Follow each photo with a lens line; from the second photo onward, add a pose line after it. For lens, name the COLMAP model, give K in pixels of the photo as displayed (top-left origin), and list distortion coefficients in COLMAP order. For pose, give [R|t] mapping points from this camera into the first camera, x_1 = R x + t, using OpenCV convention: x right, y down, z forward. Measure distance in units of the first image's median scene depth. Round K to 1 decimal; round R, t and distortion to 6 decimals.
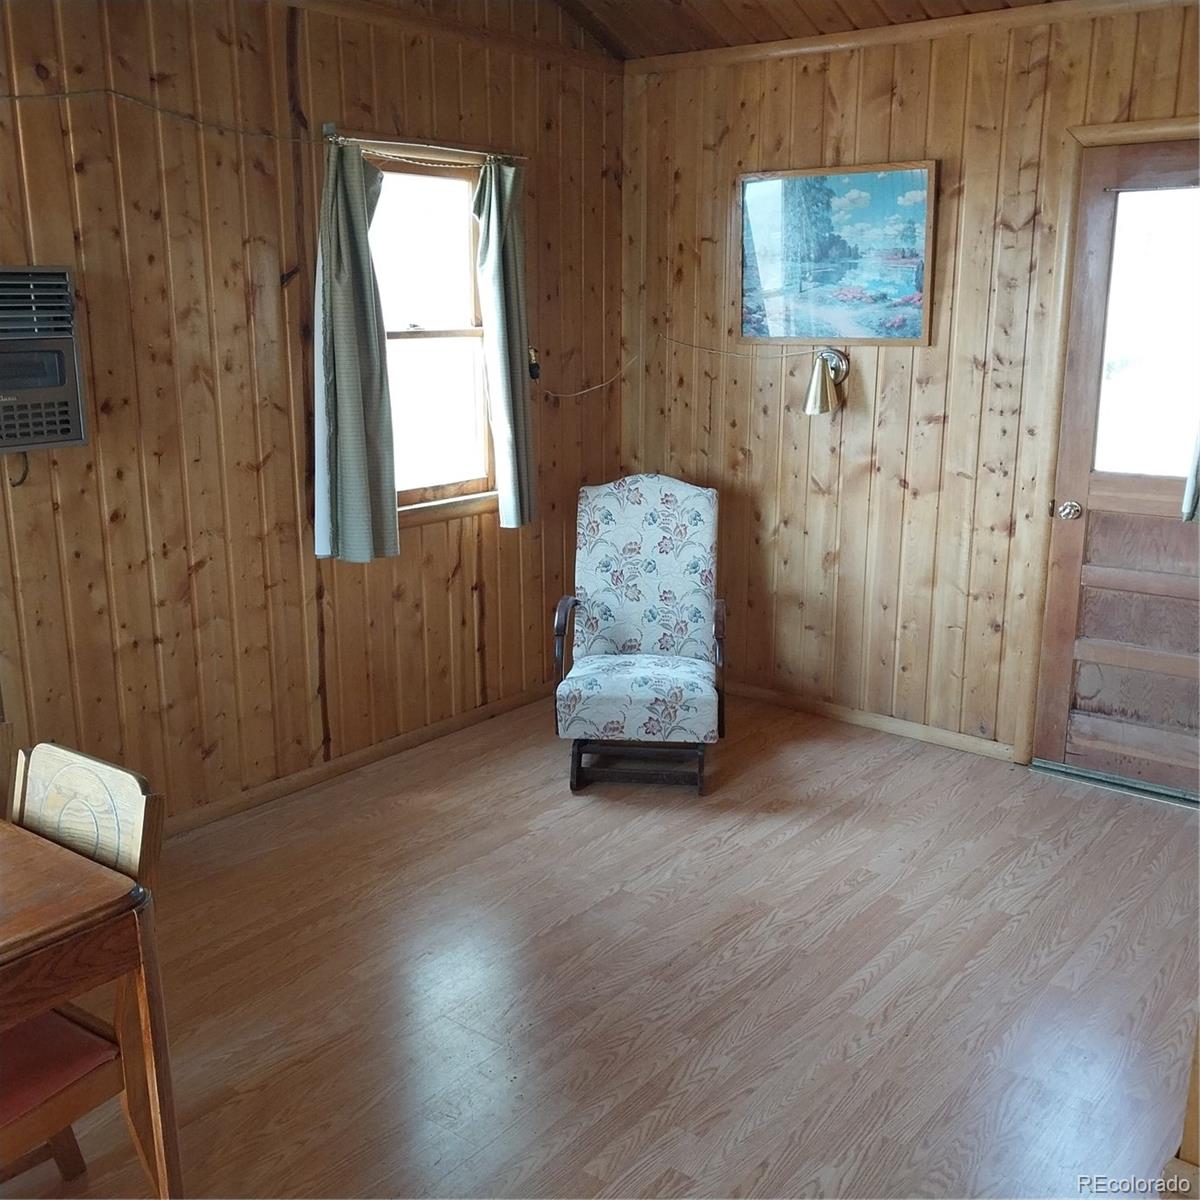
lens RADIAL K [[1214.7, 0, 599.6], [0, 1214.7, 551.1], [0, 0, 1]] dist [-0.019312, -0.024394]
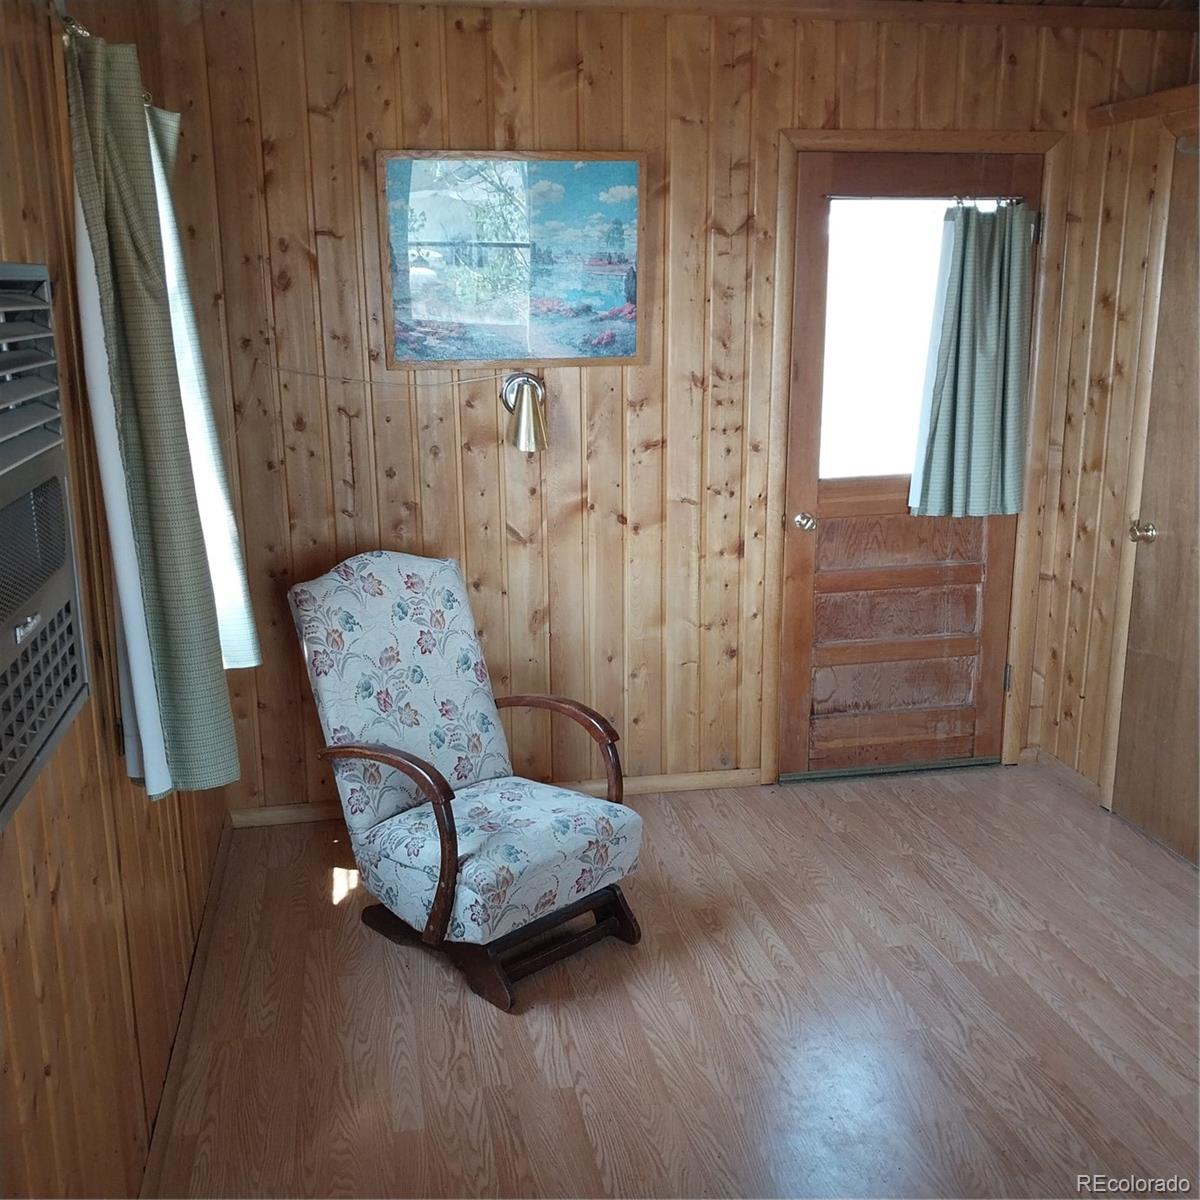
lens RADIAL K [[1169.3, 0, 602.6], [0, 1169.3, 569.2], [0, 0, 1]] dist [0.166258, -0.585715]
pose [[0.660816, -0.164864, 0.732217, -0.412785], [0.161318, 0.983975, 0.075961, -0.090170], [-0.733006, 0.067924, 0.676822, 0.440776]]
